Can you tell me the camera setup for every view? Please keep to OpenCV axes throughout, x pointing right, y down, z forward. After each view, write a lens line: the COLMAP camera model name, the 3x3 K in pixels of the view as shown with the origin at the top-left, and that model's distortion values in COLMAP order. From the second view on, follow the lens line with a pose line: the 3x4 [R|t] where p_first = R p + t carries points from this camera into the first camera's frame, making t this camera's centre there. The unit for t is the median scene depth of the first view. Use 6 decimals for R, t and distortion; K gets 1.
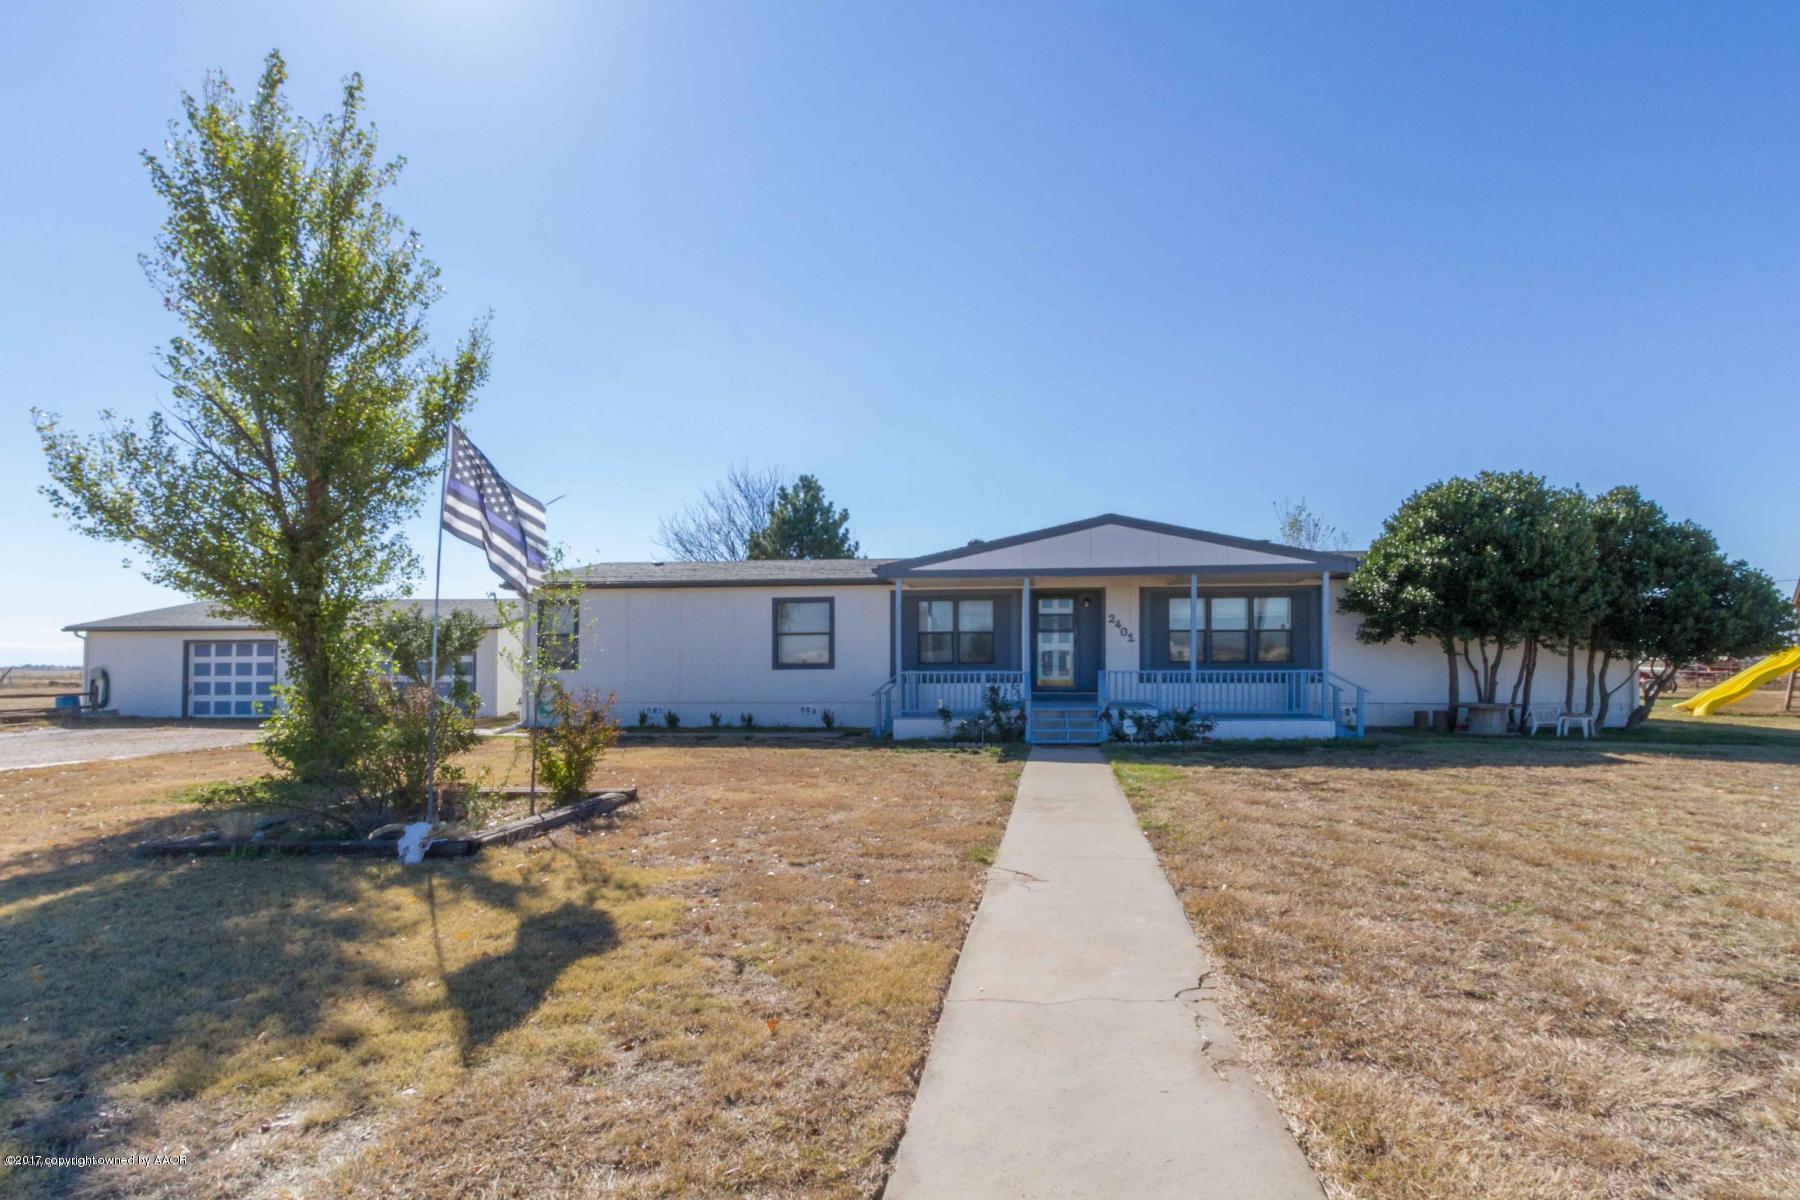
lens RADIAL K [[689.6, 0, 900.0], [0, 689.6, 644.2], [0, 0, 1]] dist [0.000581, 0.000013]
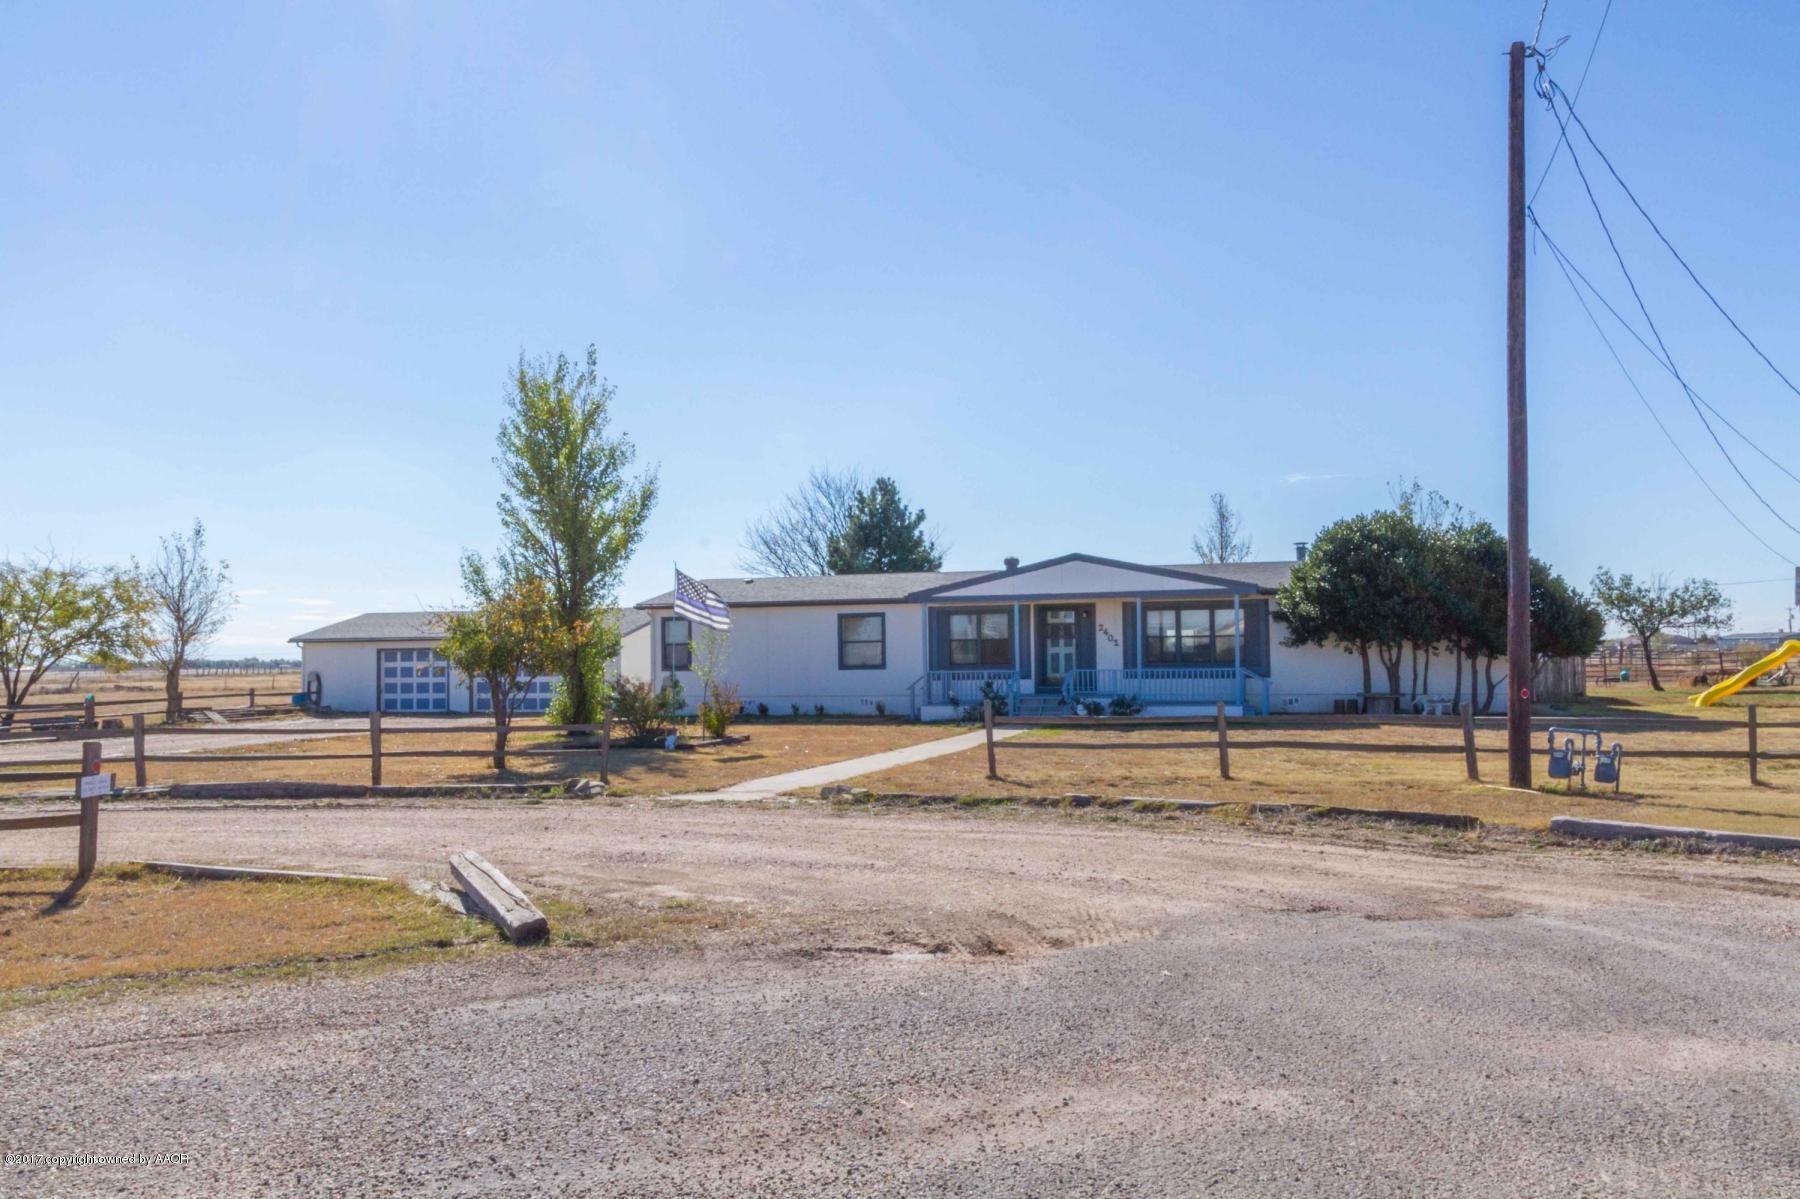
lens RADIAL K [[966.8, 0, 900.7], [0, 966.8, 631.6], [0, 0, 1]] dist [0.001705, 0.000221]
pose [[0.985824, -0.014226, -0.167180, 0.229822], [0.014807, 0.999888, 0.002227, -0.036914], [0.167129, -0.004671, 0.985924, -0.747232]]
